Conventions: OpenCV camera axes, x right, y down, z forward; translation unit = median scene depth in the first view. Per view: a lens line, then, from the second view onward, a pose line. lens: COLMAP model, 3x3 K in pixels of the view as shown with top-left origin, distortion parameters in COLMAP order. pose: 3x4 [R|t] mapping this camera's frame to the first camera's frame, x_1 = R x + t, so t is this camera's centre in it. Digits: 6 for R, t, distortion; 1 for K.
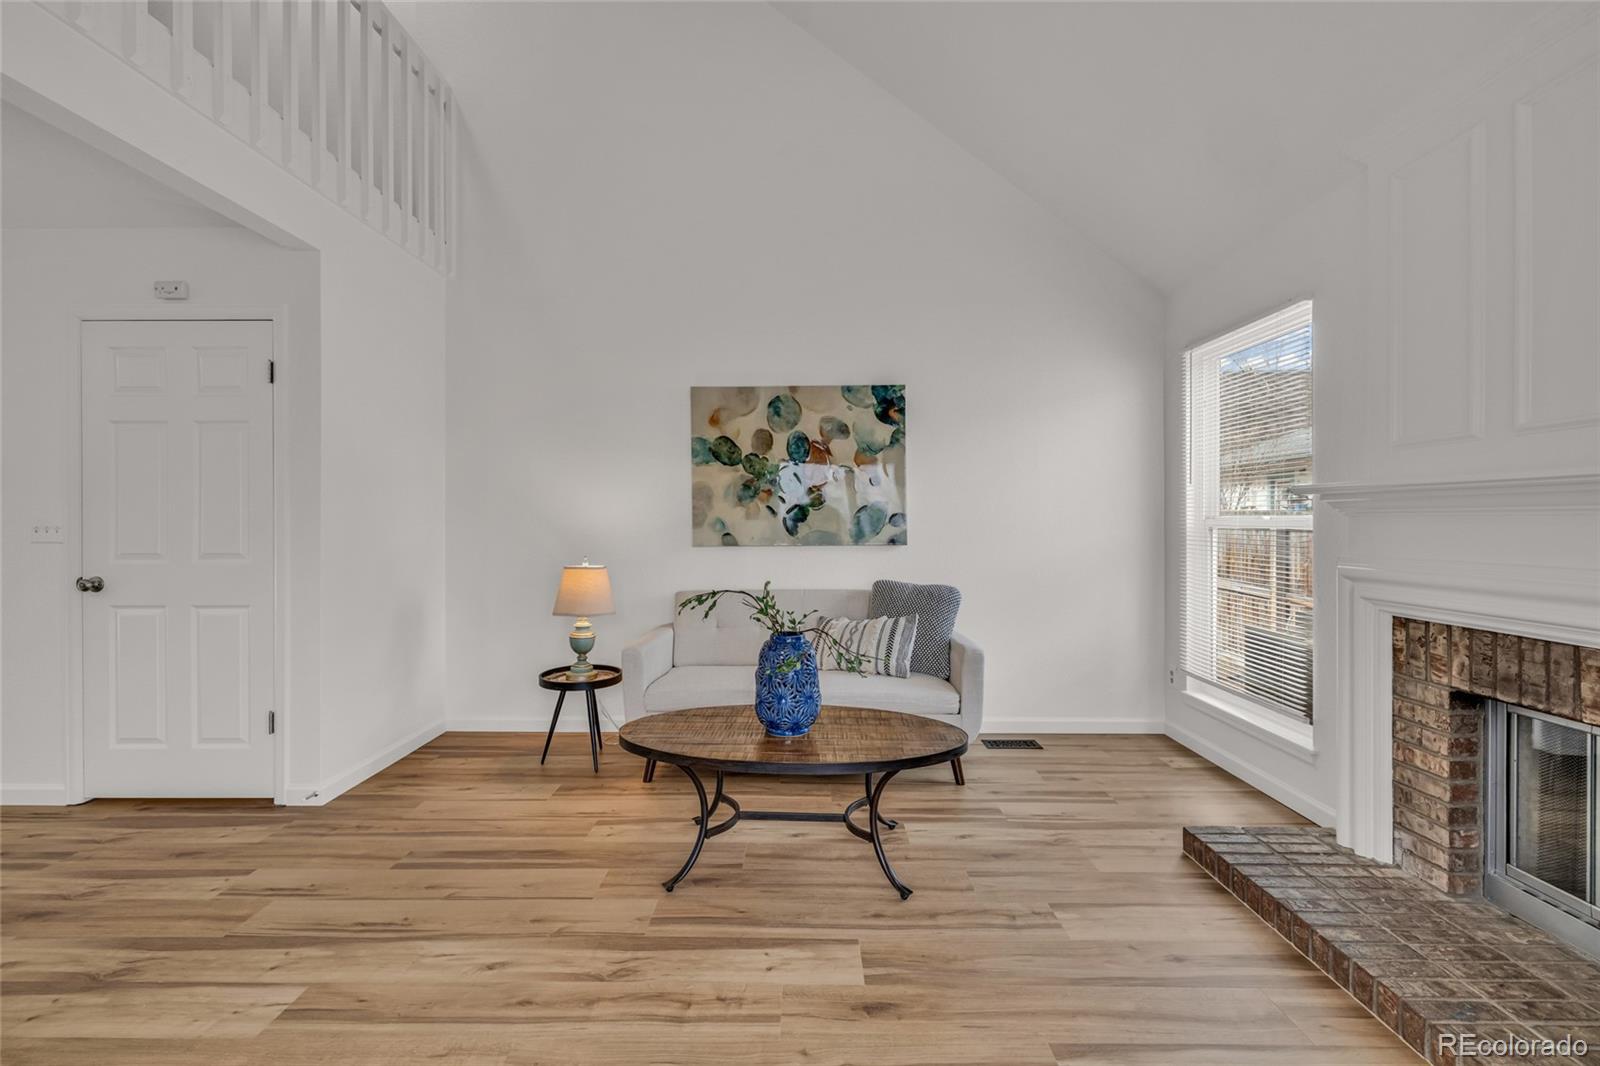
lens RADIAL K [[653.5, 0, 803.8], [0, 653.5, 525.3], [0, 0, 1]] dist [-0.001379, -0.000064]
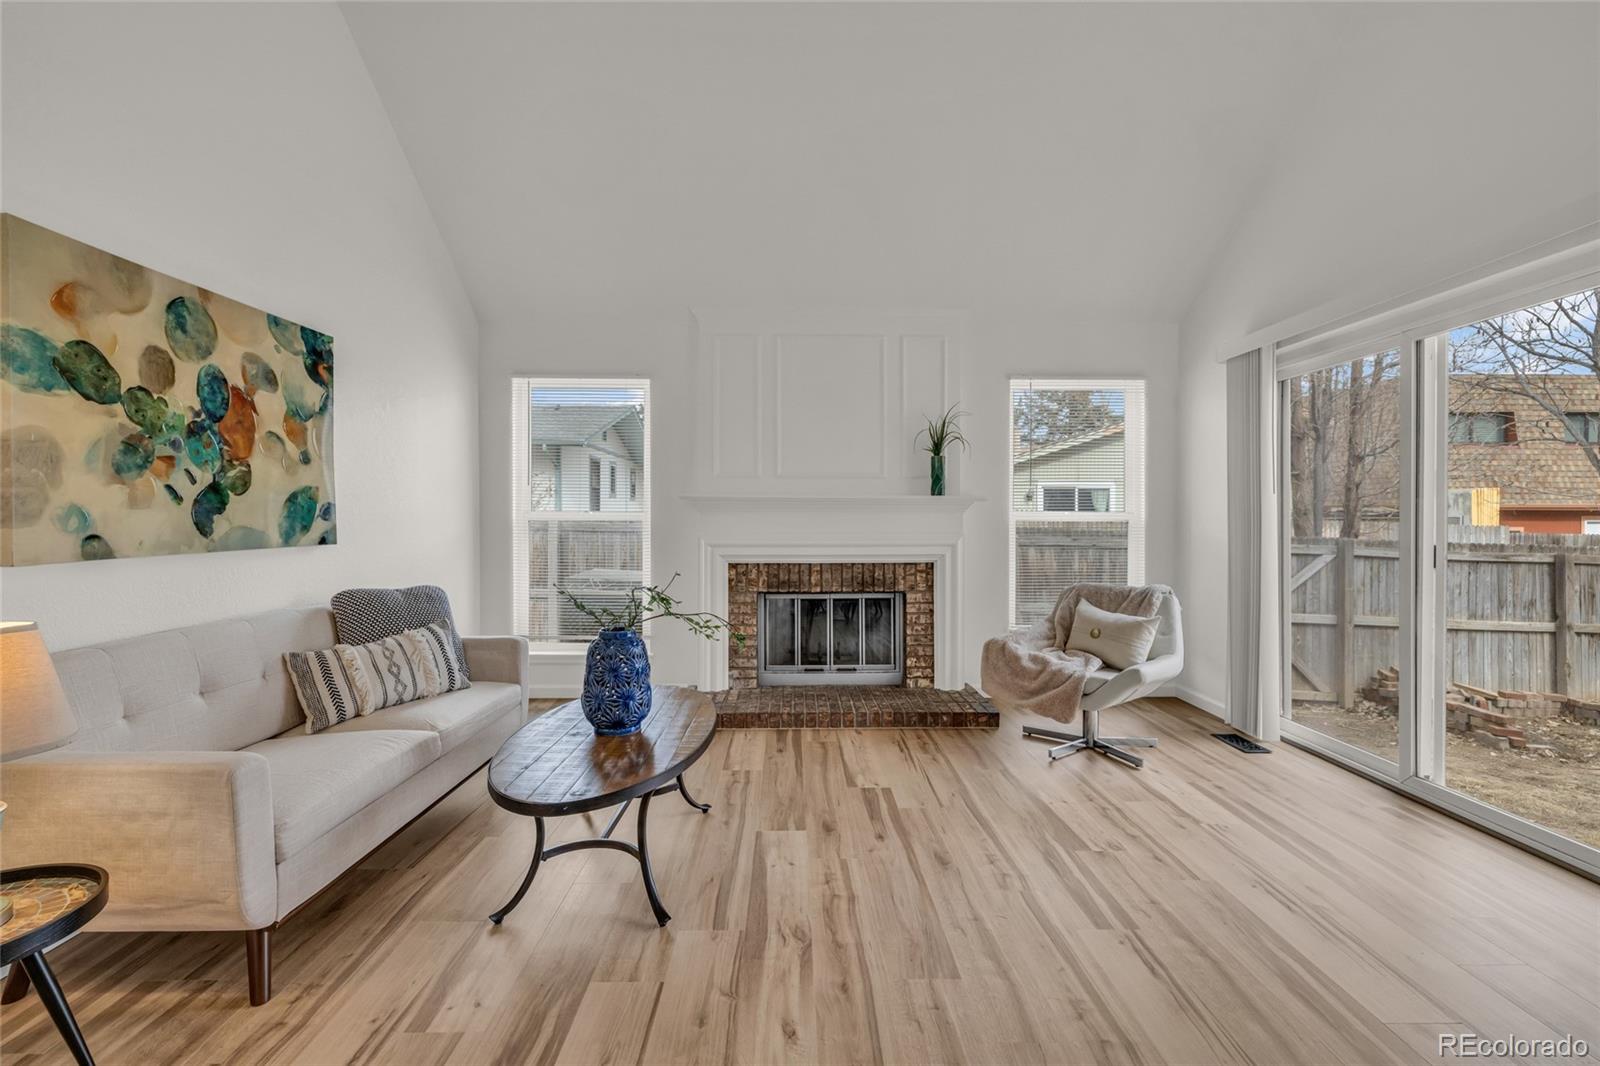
lens RADIAL K [[669.1, 0, 765.5], [0, 669.1, 524.1], [0, 0, 1]] dist [-0.001393, -0.000119]
pose [[0.027226, -0.010283, 0.999576, -0.623071], [0.004195, 0.999939, 0.010172, 0.000459], [-0.999621, 0.003917, 0.027267, 0.465883]]
